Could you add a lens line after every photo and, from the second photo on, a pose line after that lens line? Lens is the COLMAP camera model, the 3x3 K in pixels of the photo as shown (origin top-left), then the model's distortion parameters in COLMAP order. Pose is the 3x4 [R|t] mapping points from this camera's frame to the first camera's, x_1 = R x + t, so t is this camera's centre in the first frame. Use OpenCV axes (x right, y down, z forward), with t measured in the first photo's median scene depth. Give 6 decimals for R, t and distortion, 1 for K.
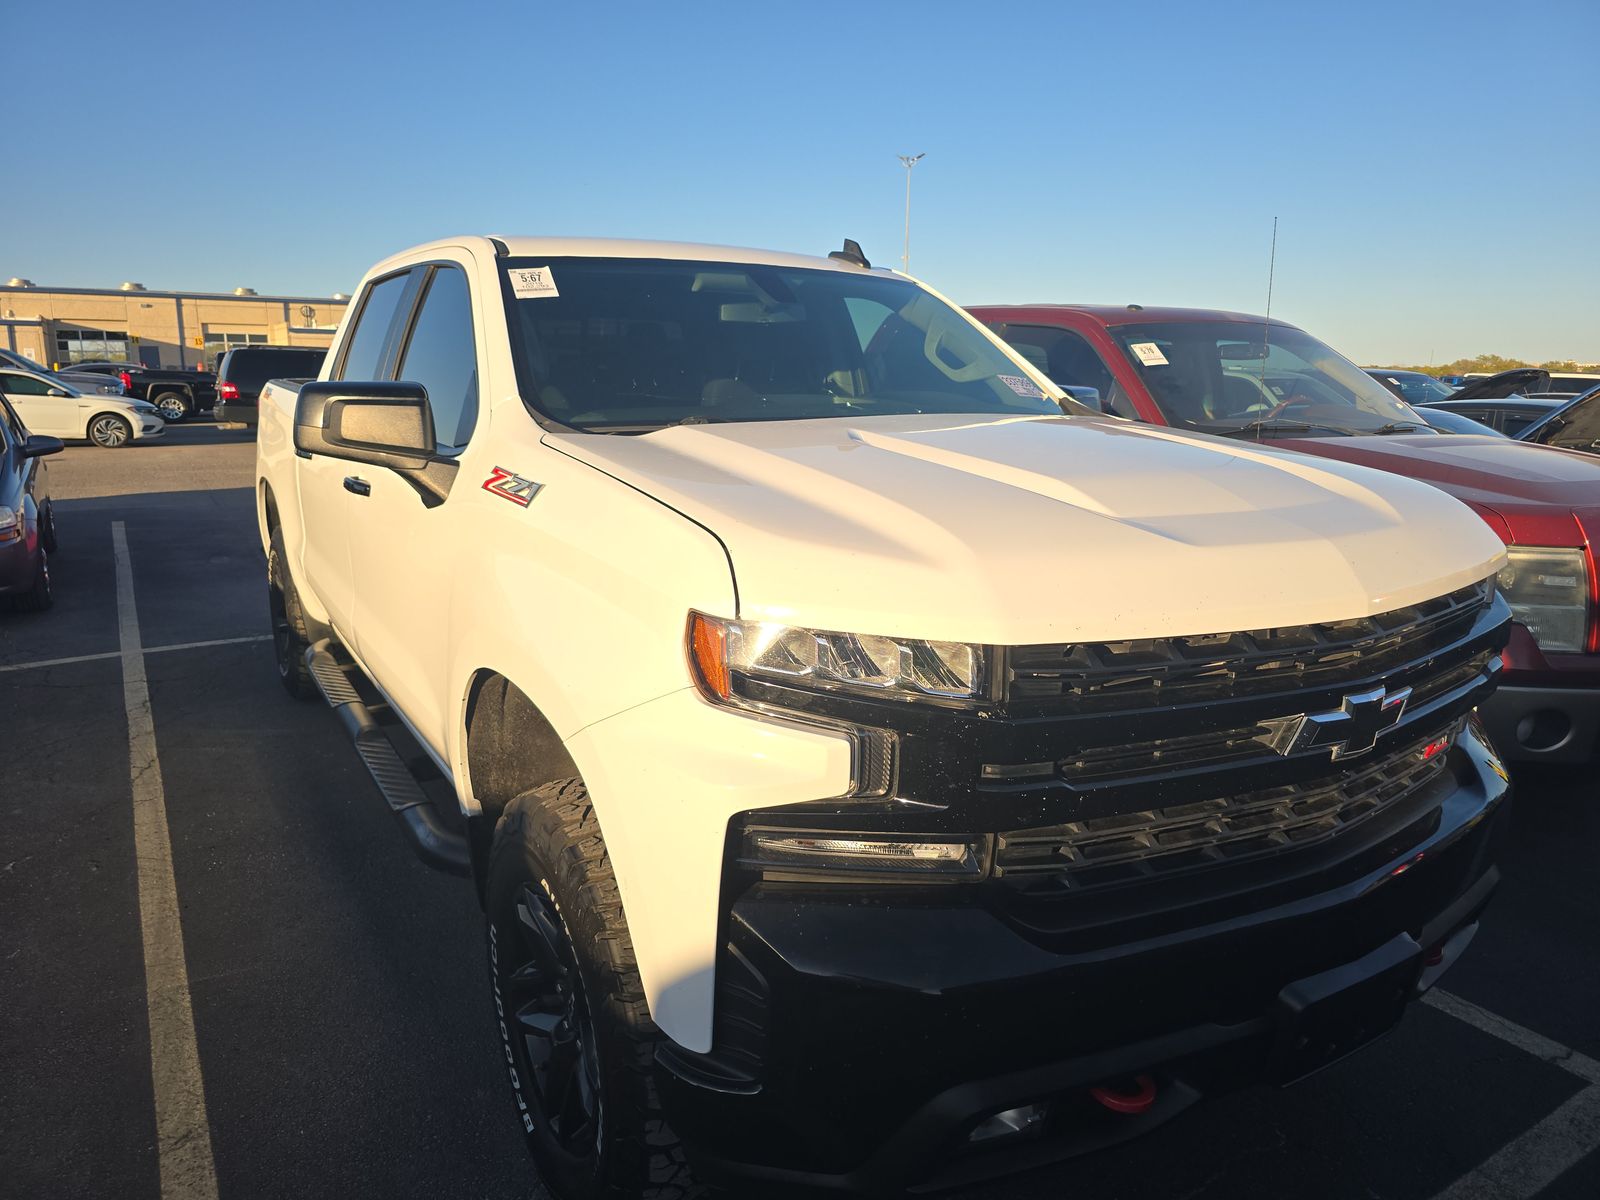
lens RADIAL K [[1076.9, 0, 791.1], [0, 1076.9, 599.7], [0, 0, 1]] dist [0.040665, -0.036269]
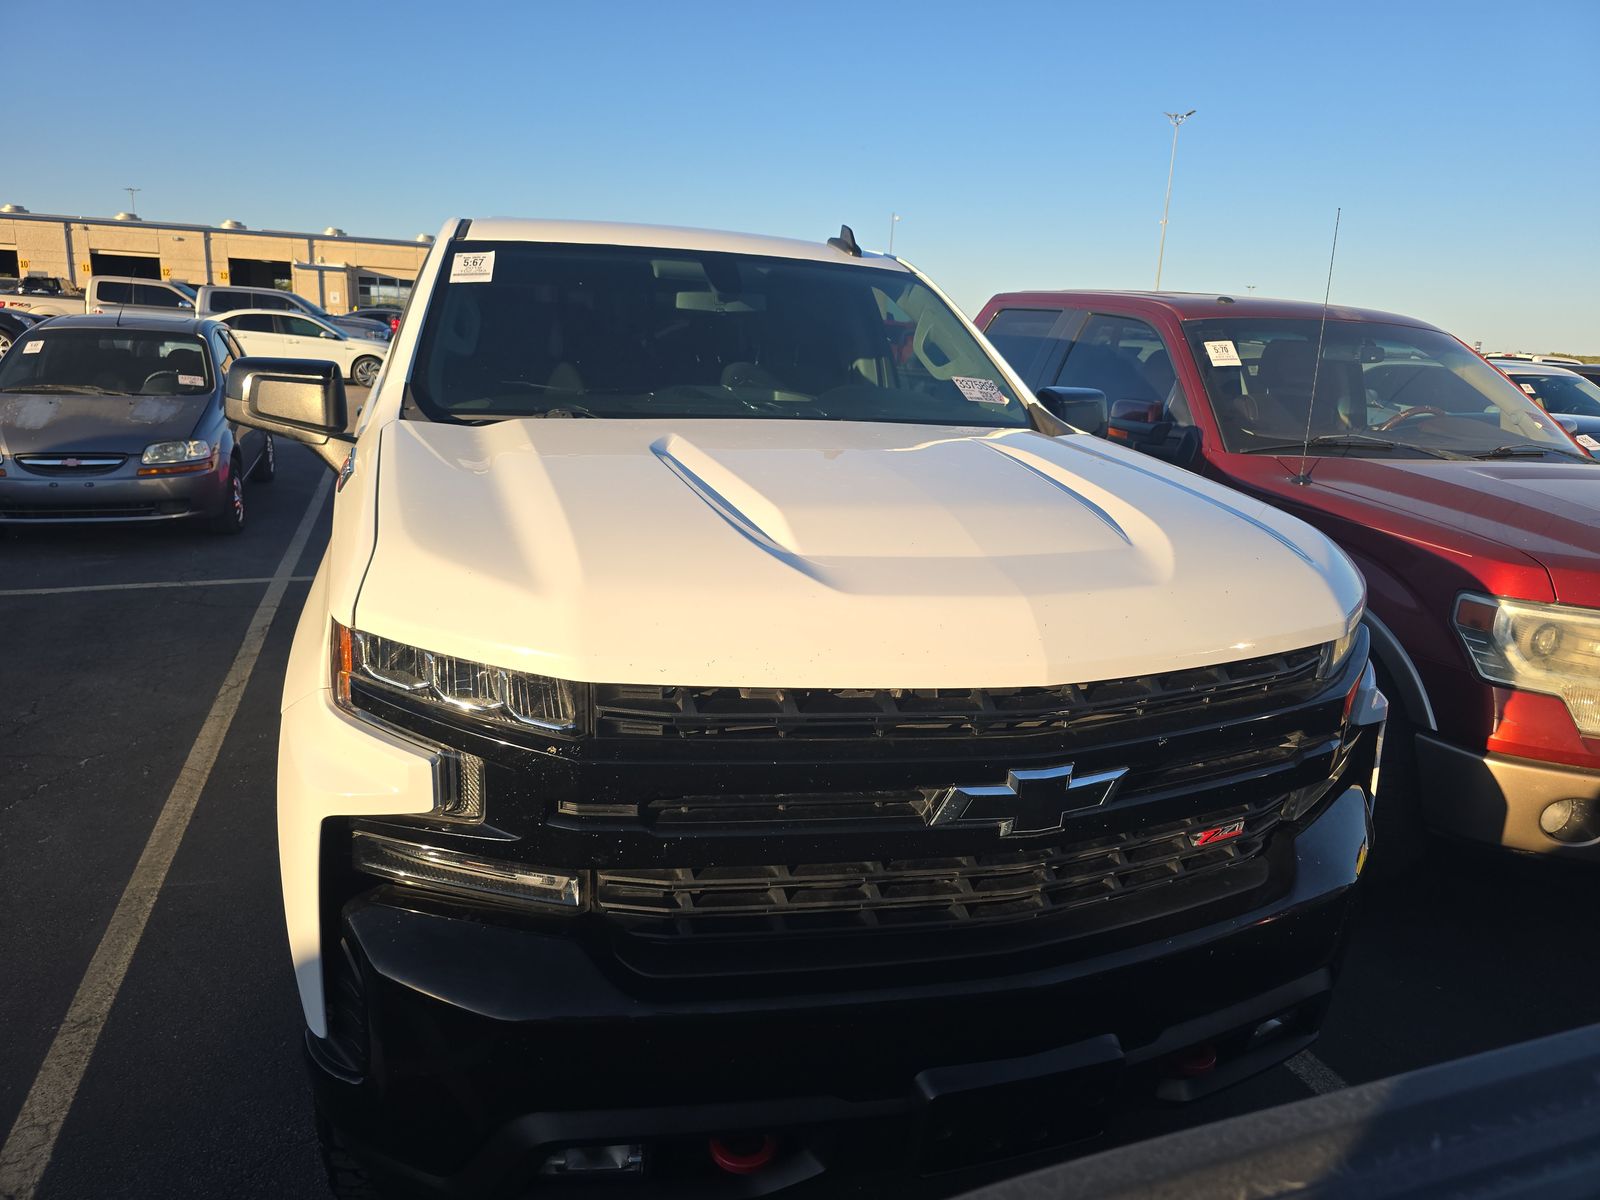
lens RADIAL K [[1076.9, 0, 796.4], [0, 1076.9, 599.2], [0, 0, 1]] dist [0.040665, -0.036269]
pose [[0.974937, 0.089793, -0.203555, 0.300458], [-0.083141, 0.995693, 0.041016, -0.045675], [0.206362, -0.023064, 0.978204, 0.045644]]
